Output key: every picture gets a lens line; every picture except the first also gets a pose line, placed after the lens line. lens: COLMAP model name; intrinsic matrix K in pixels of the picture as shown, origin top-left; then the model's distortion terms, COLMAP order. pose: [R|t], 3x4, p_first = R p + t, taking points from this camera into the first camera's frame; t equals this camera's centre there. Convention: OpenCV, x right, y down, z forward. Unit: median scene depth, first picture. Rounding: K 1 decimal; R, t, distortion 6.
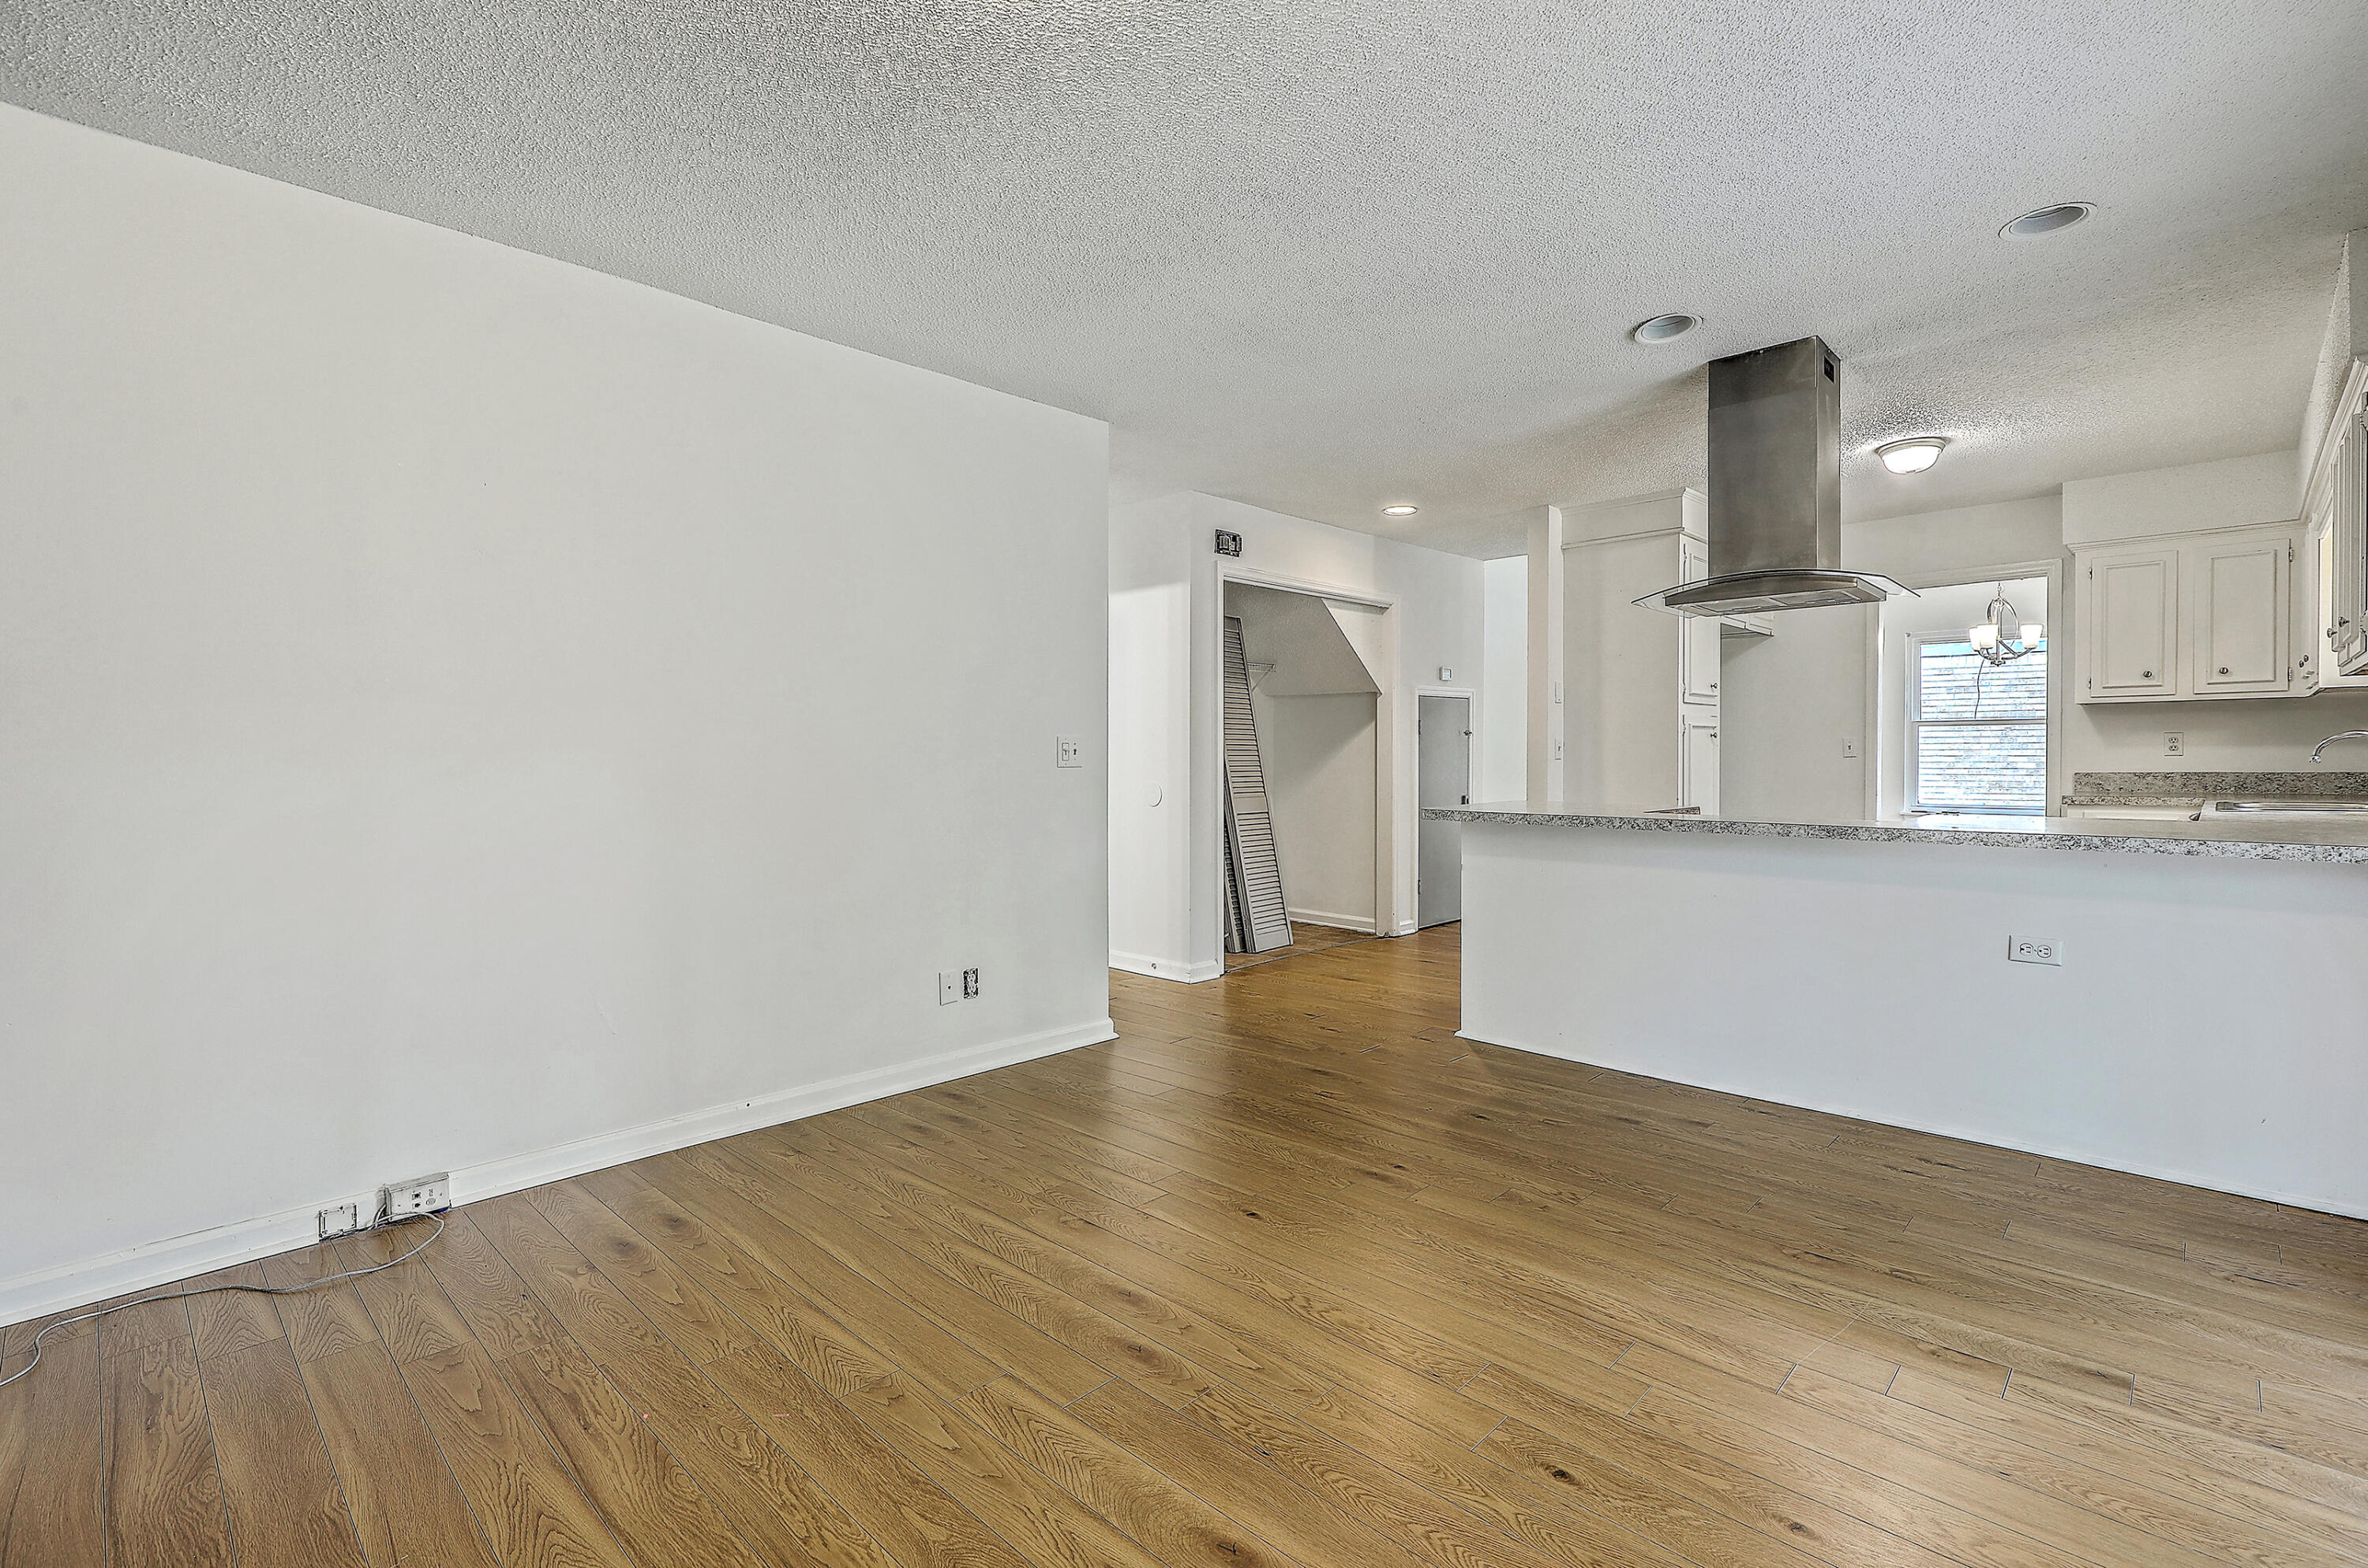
lens RADIAL K [[1073.7, 0, 1193.8], [0, 1073.7, 759.7], [0, 0, 1]] dist [-0.001575, 0.000710]
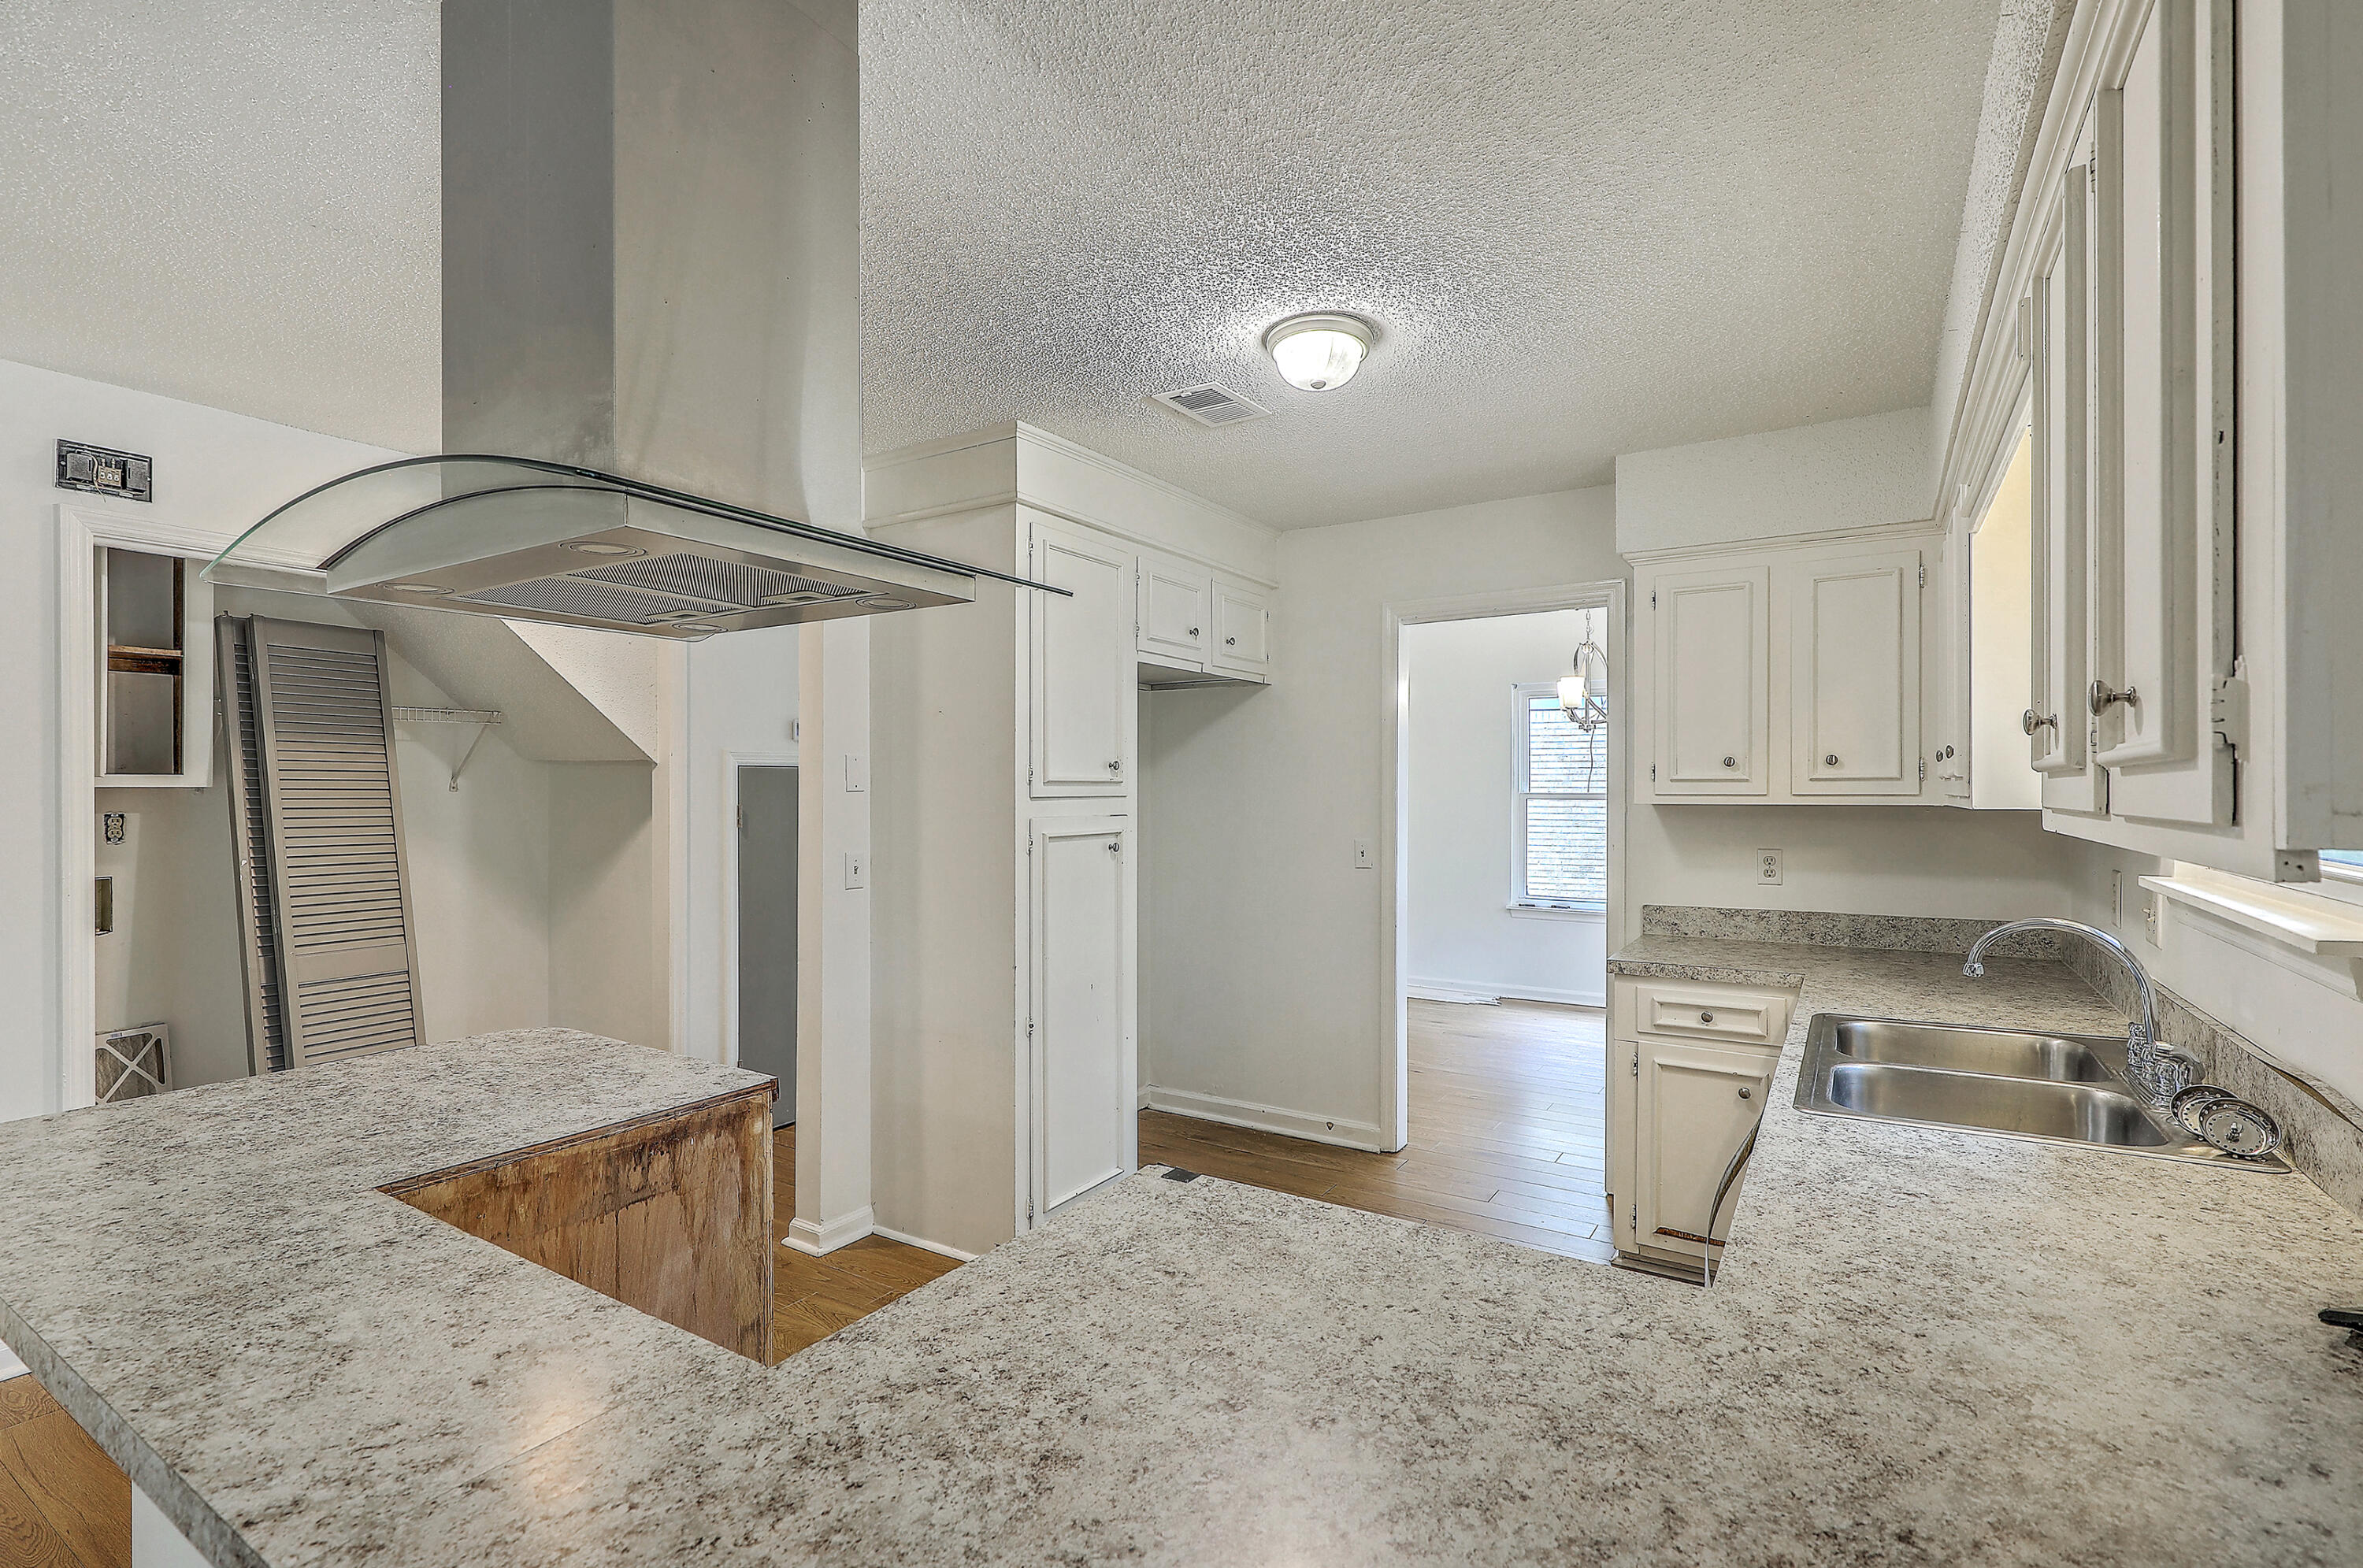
lens RADIAL K [[1076.6, 0, 1185.7], [0, 1076.6, 783.1], [0, 0, 1]] dist [0.001780, -0.000039]
pose [[0.979048, 0.006382, 0.203531, 0.428382], [-0.003888, 0.999912, -0.012652, -0.055376], [-0.203594, 0.011596, 0.978987, 0.427002]]
